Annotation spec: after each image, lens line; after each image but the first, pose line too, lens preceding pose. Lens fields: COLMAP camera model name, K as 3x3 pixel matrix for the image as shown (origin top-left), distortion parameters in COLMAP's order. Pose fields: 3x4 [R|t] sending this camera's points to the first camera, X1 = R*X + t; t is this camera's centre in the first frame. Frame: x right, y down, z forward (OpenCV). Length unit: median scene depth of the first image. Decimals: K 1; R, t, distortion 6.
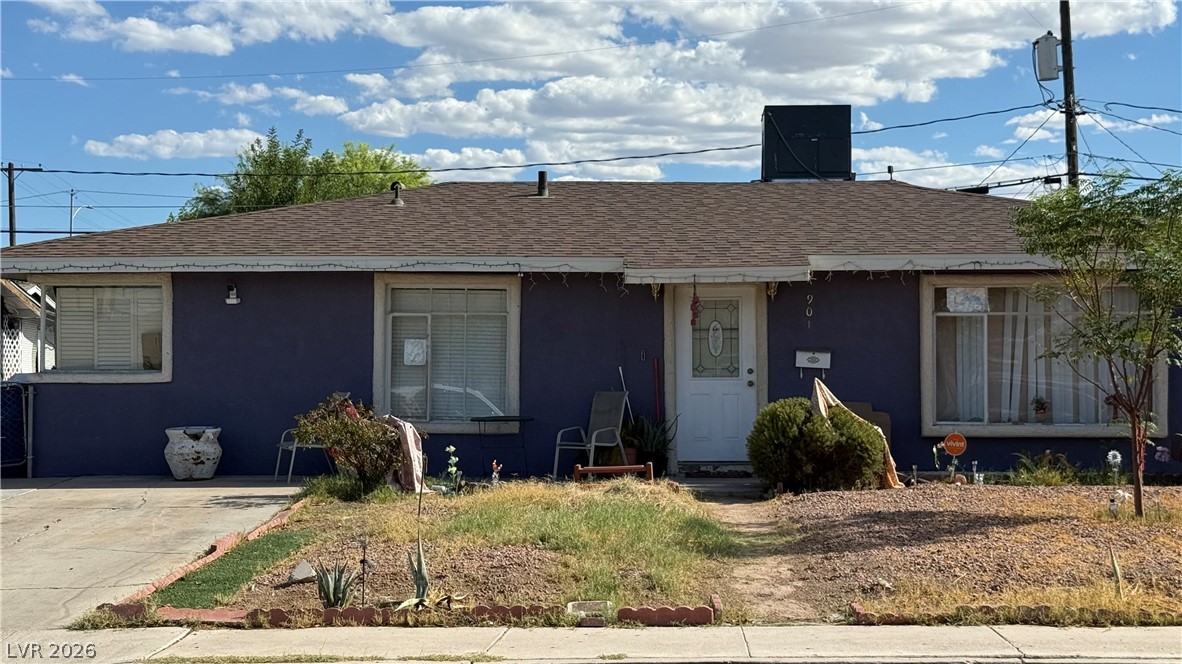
lens RADIAL K [[1889.9, 0, 591.0], [0, 1889.9, 332.0], [0, 0, 1]] dist [0.076240, 0.011363]
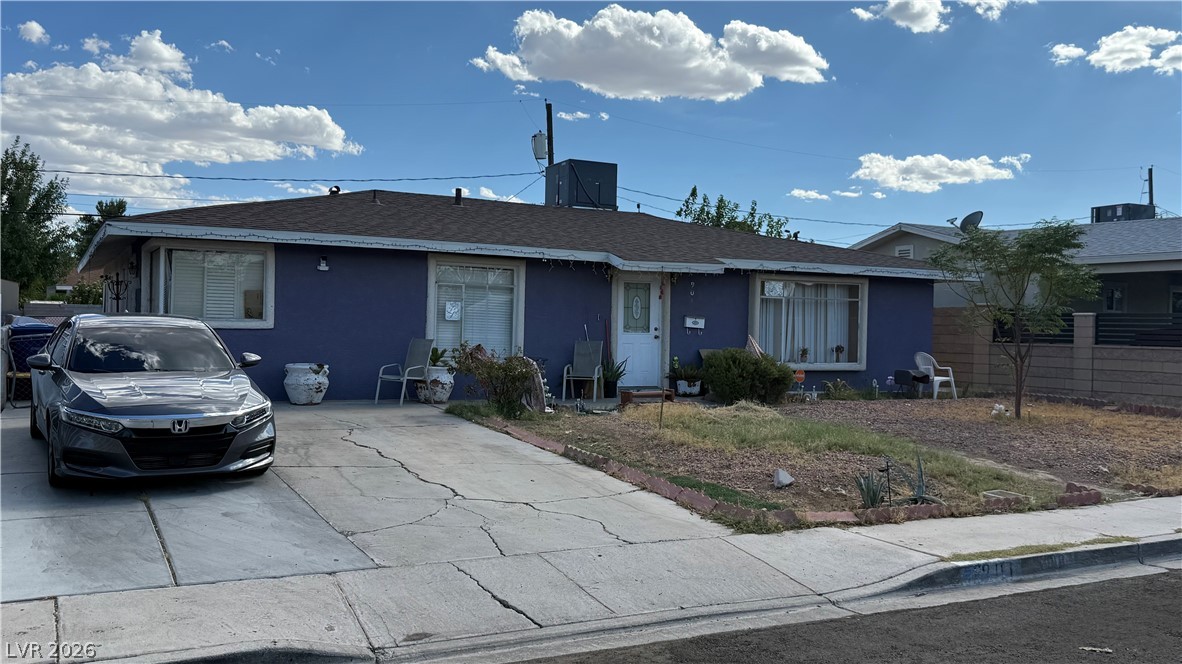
lens RADIAL K [[1080.3, 0, 591.0], [0, 1080.3, 332.0], [0, 0, 1]] dist [0.098749, -0.000681]
pose [[0.861500, 0.017827, 0.507444, -0.435915], [-0.031868, 0.999312, 0.018995, 0.008162], [-0.506756, -0.032535, 0.861475, 0.265419]]
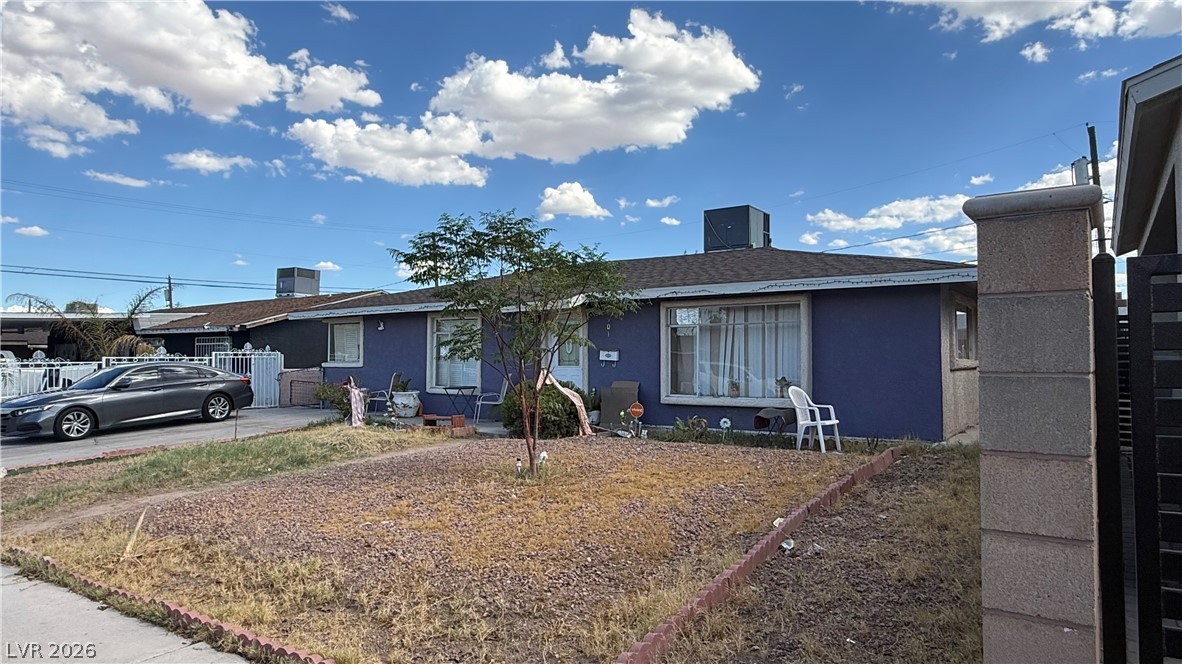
lens RADIAL K [[776.4, 0, 591.0], [0, 776.4, 332.0], [0, 0, 1]] dist [-0.002045, -0.000555]
pose [[0.846071, -0.018556, -0.532747, 0.482969], [0.008263, 0.999730, -0.021698, 0.008854], [0.533006, 0.013956, 0.845997, 0.430595]]
